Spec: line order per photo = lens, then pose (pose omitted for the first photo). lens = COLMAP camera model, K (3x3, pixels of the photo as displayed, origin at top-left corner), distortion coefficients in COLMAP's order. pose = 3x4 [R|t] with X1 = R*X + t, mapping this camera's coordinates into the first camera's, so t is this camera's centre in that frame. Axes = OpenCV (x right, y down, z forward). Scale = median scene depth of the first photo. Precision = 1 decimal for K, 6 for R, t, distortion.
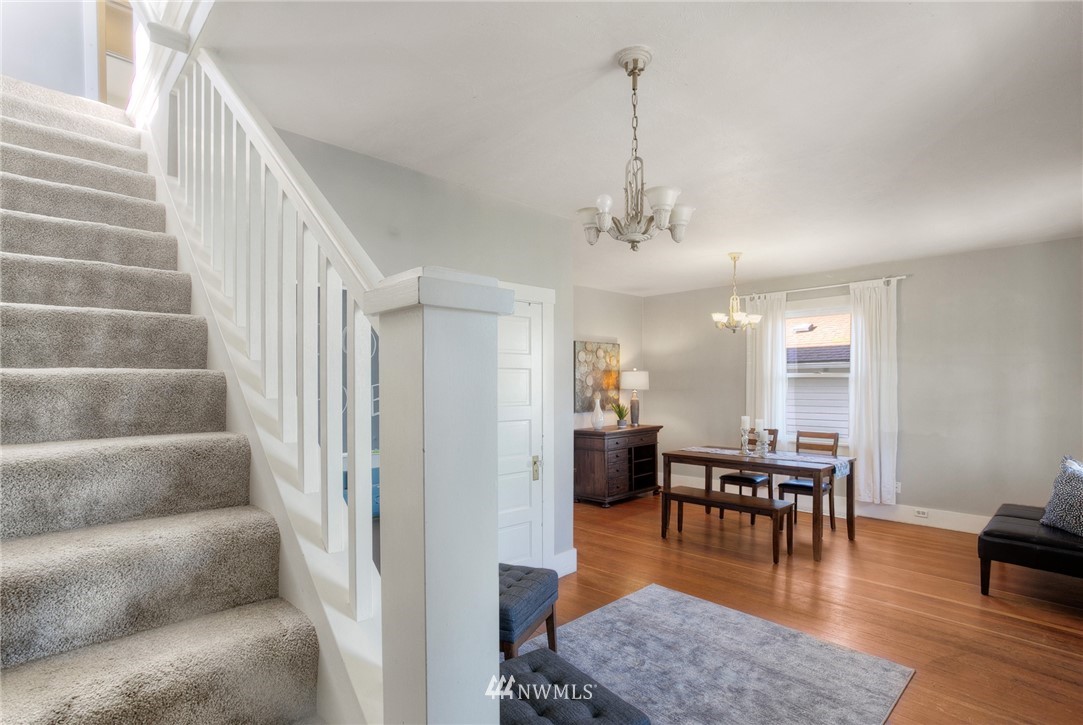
lens RADIAL K [[533.8, 0, 559.7], [0, 533.8, 385.6], [0, 0, 1]] dist [-0.000330, 0.001120]
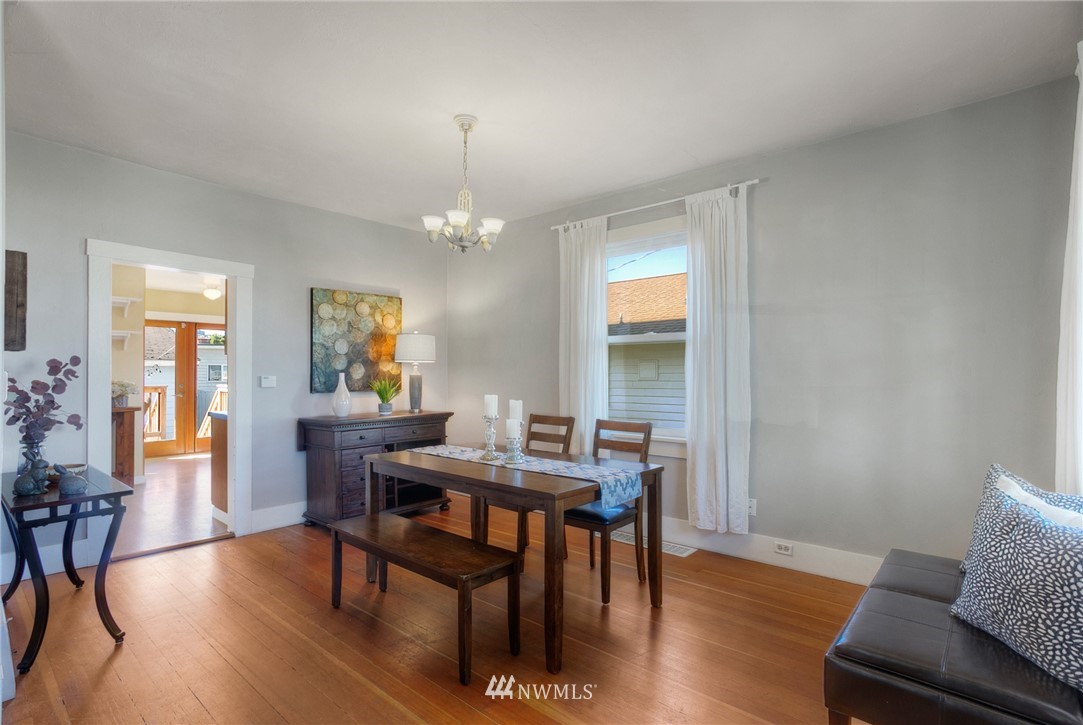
lens RADIAL K [[533.4, 0, 544.7], [0, 533.4, 363.1], [0, 0, 1]] dist [-0.017189, 0.000480]
pose [[0.997616, 0.006798, 0.068670, 0.323860], [-0.005215, 0.999717, -0.023192, 0.031292], [-0.068808, 0.022779, 0.997370, 0.356199]]
